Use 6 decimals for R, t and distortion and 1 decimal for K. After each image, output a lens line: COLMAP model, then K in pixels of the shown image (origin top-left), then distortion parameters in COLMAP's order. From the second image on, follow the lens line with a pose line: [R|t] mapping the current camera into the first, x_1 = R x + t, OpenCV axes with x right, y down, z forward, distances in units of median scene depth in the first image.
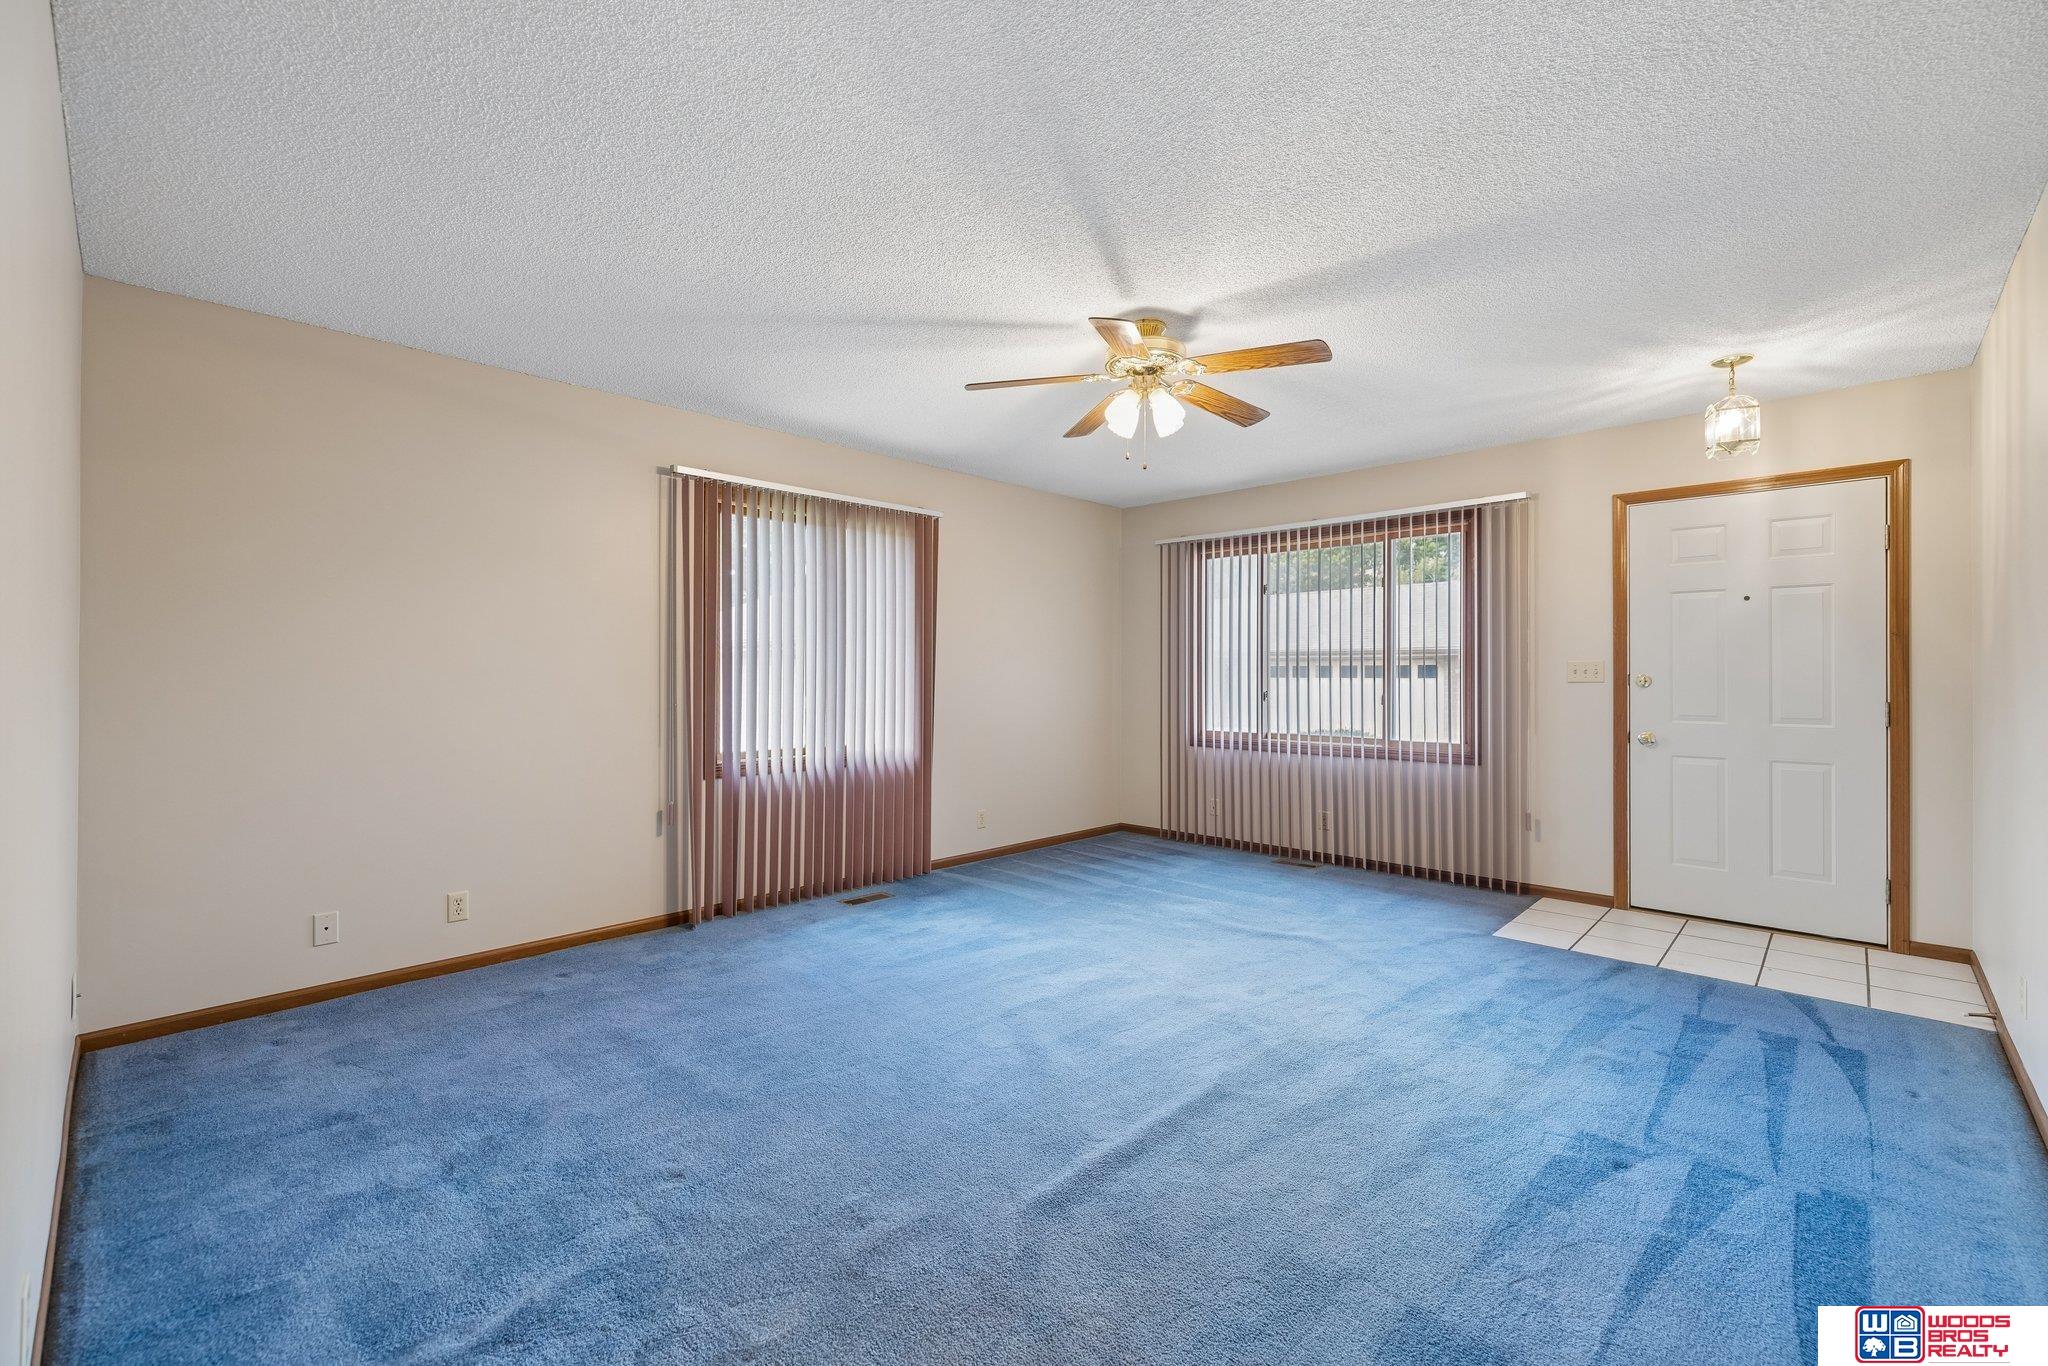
lens RADIAL K [[859.3, 0, 1021.4], [0, 859.3, 680.8], [0, 0, 1]] dist [-0.015337, -0.000288]
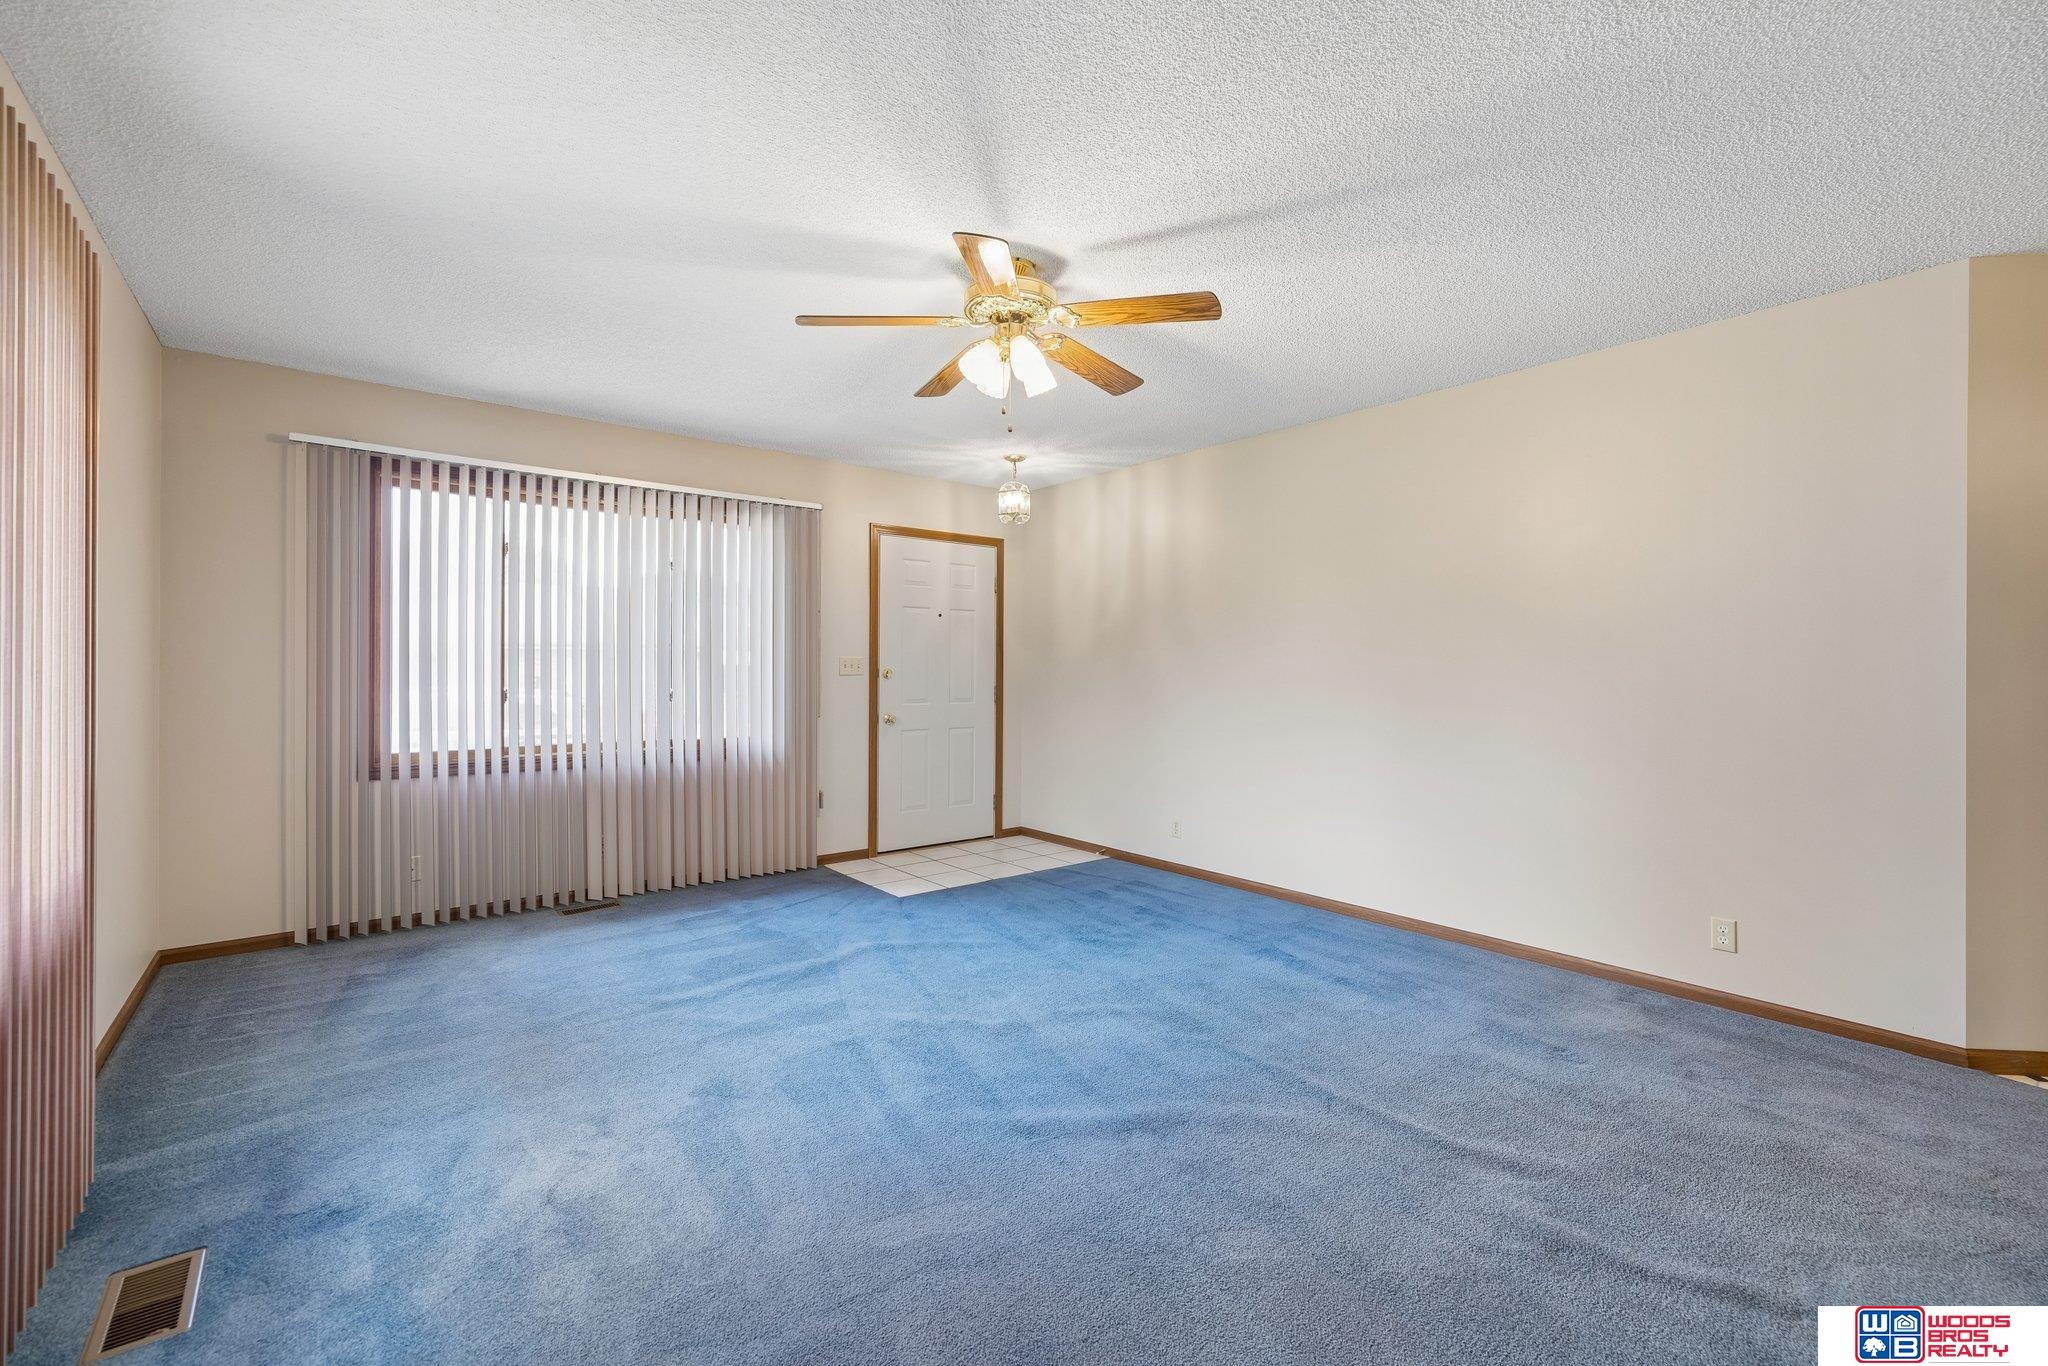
lens RADIAL K [[859.3, 0, 1024.3], [0, 859.3, 669.2], [0, 0, 1]] dist [-0.015337, -0.000288]
pose [[0.103195, 0.002292, 0.994658, -0.593491], [0.003723, 0.999989, -0.002691, -0.002596], [-0.994654, 0.003981, 0.103186, 0.746264]]
